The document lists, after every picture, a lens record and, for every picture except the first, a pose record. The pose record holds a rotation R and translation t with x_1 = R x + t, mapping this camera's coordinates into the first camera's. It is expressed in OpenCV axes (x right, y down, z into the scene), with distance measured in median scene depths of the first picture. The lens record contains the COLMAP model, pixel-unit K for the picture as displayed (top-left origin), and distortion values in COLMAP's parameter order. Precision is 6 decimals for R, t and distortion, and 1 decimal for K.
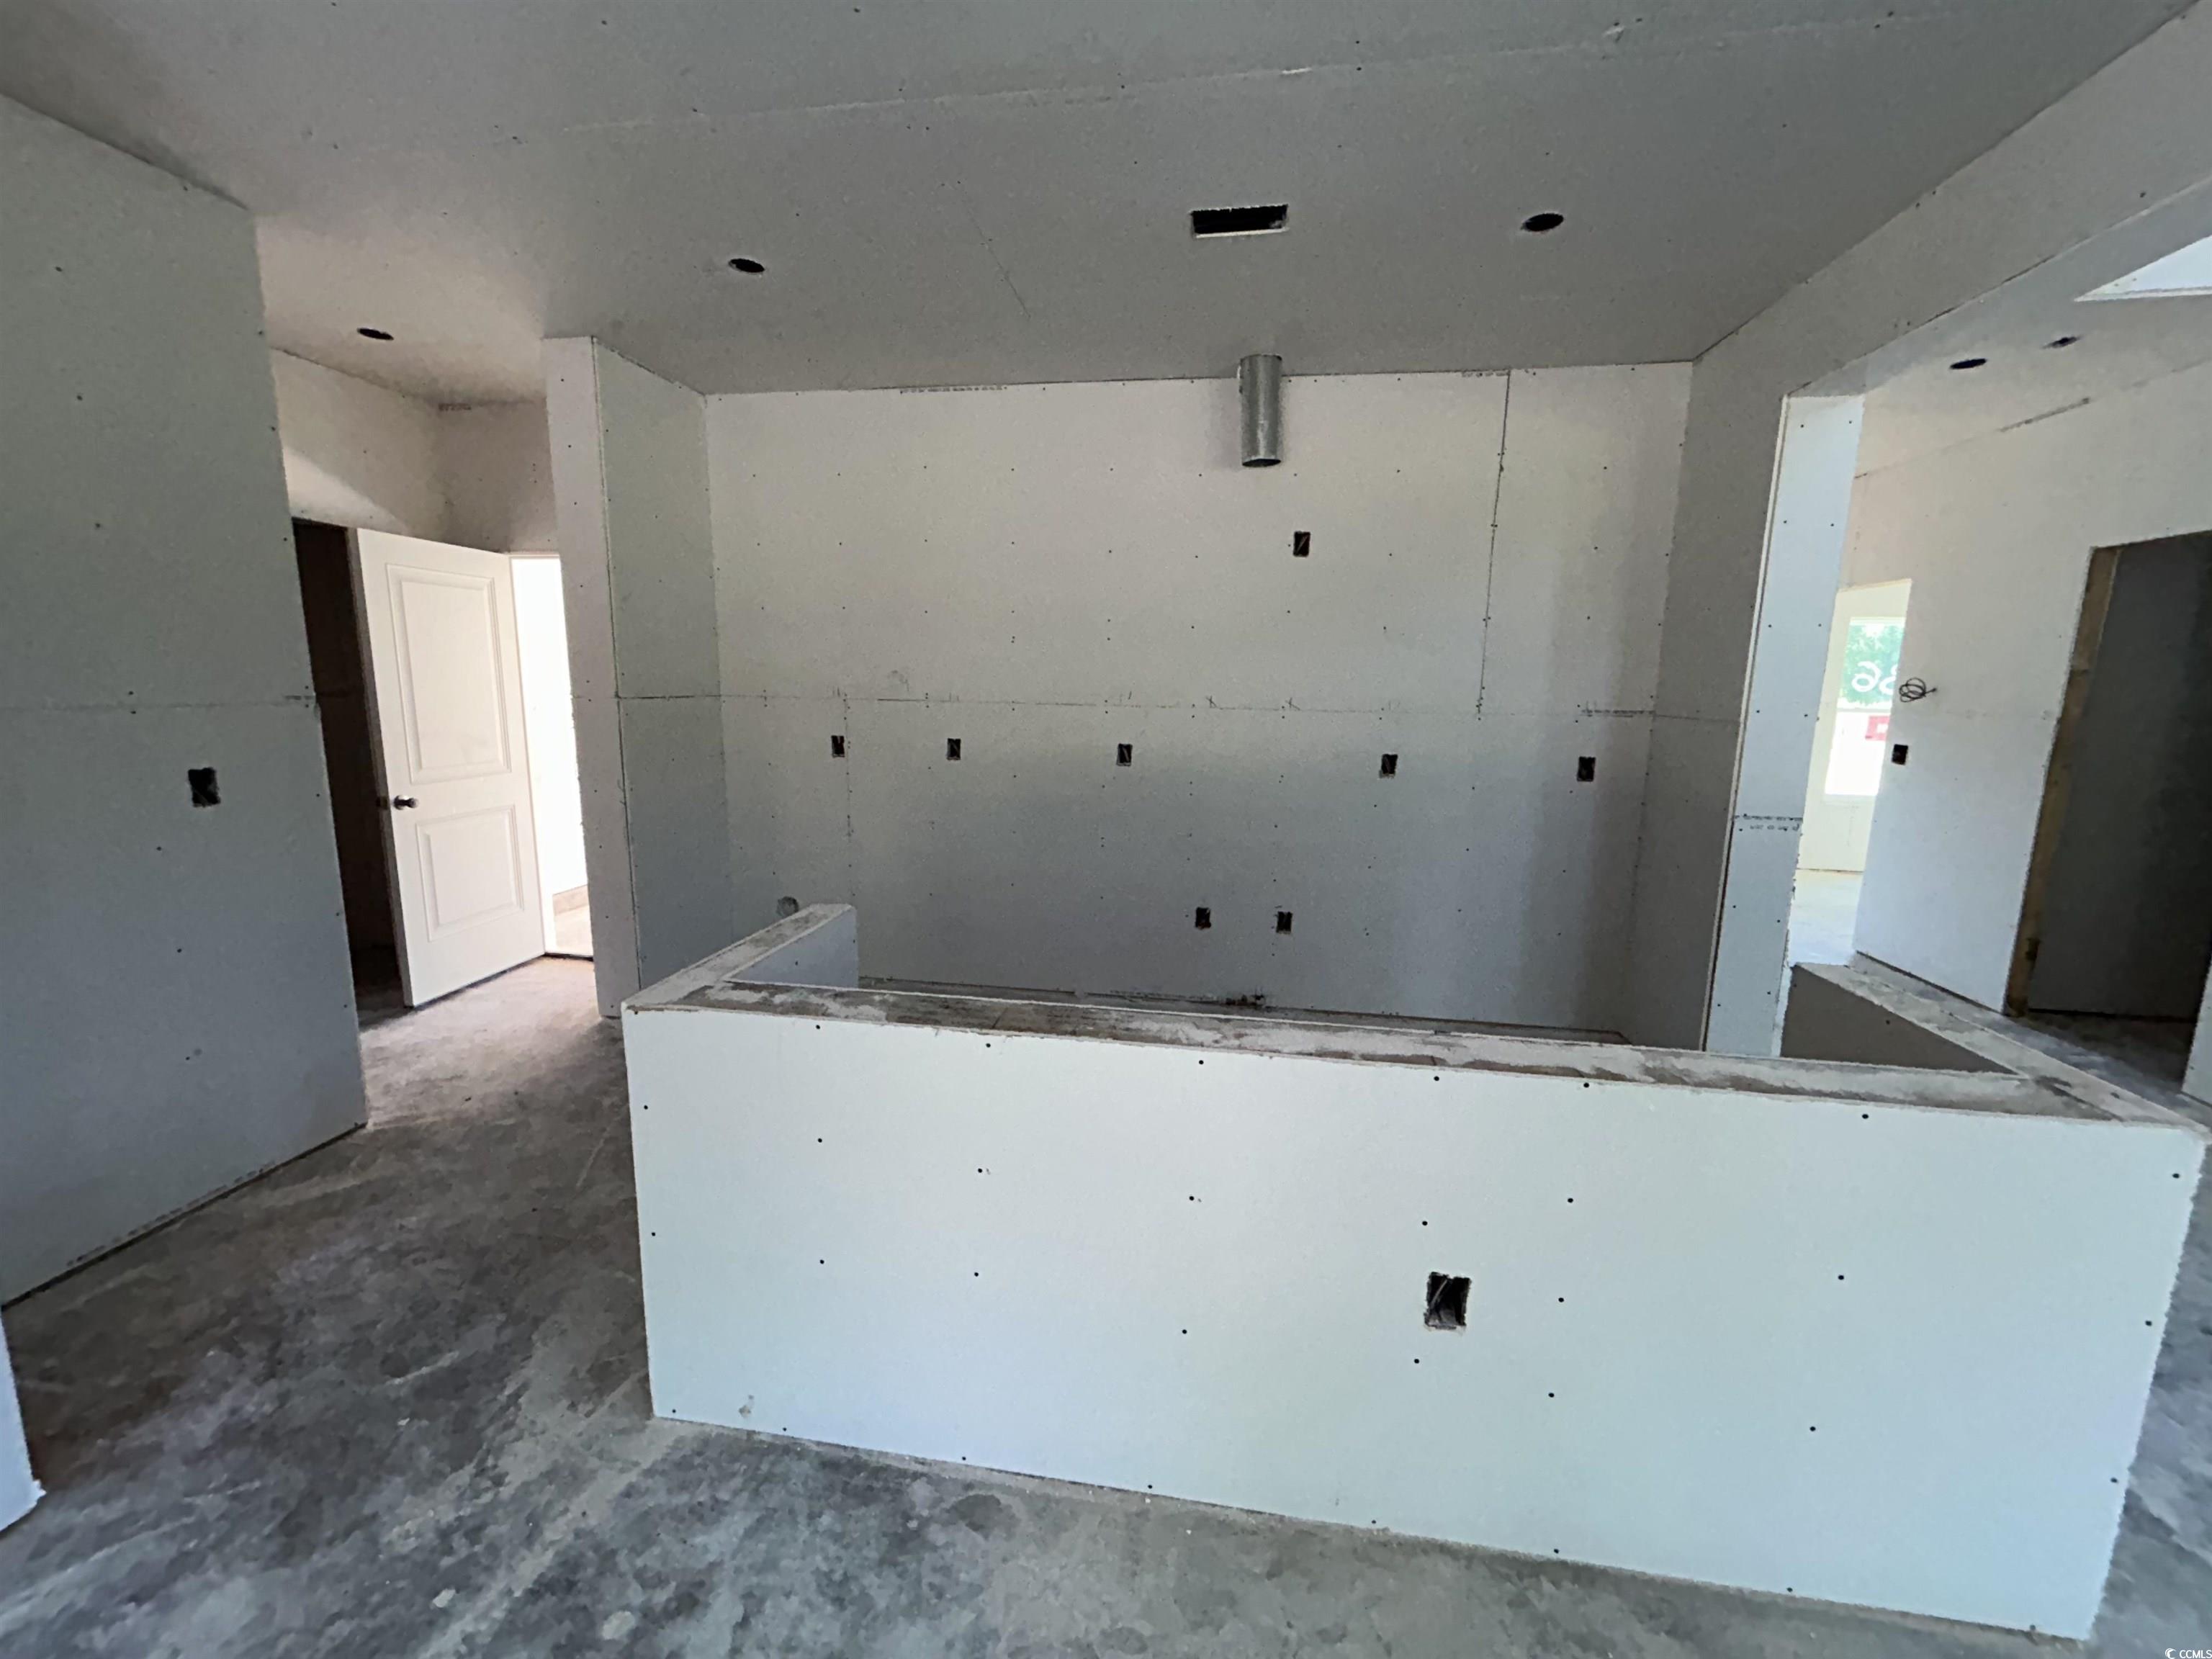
lens RADIAL K [[898.4, 0, 1099.9], [0, 898.4, 830.7], [0, 0, 1]] dist [-0.000627, 0.001436]
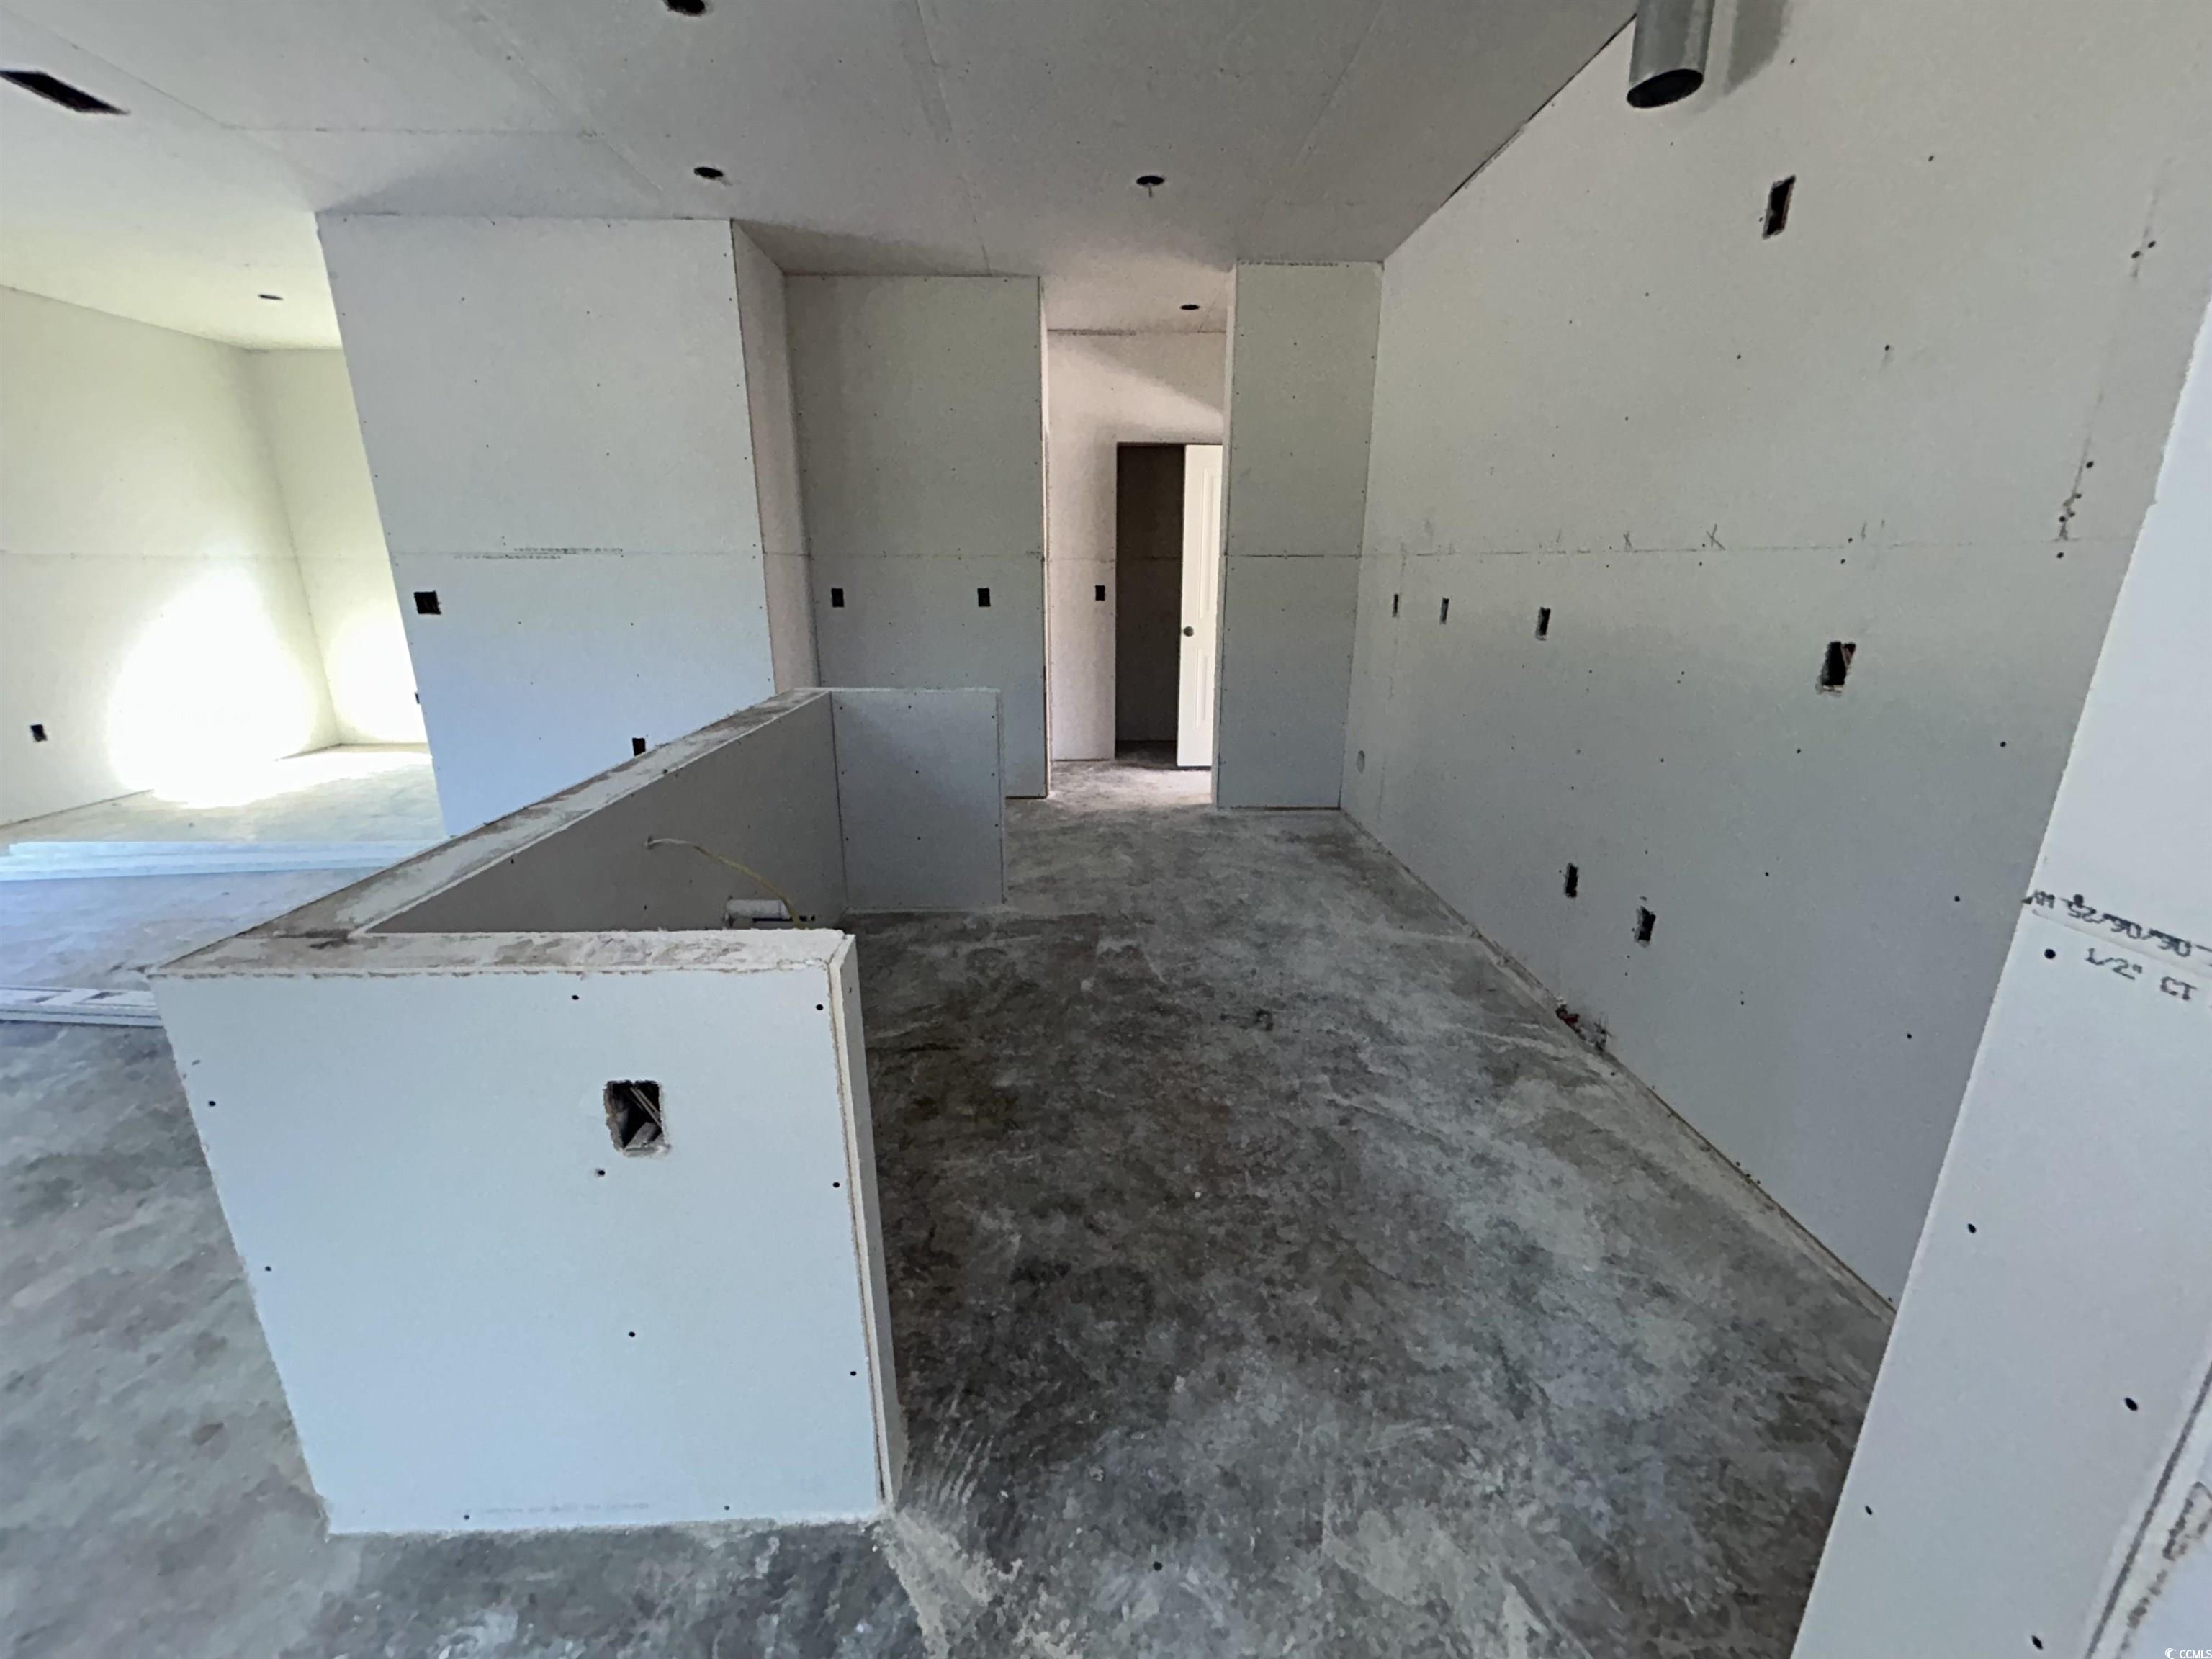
lens RADIAL K [[898.4, 0, 1095.1], [0, 898.4, 825.4], [0, 0, 1]] dist [-0.000627, 0.001436]
pose [[0.185401, 0.257574, -0.948305, 1.575458], [-0.165929, 0.959384, 0.228143, -0.080784], [0.968552, 0.115054, 0.220610, 1.214021]]
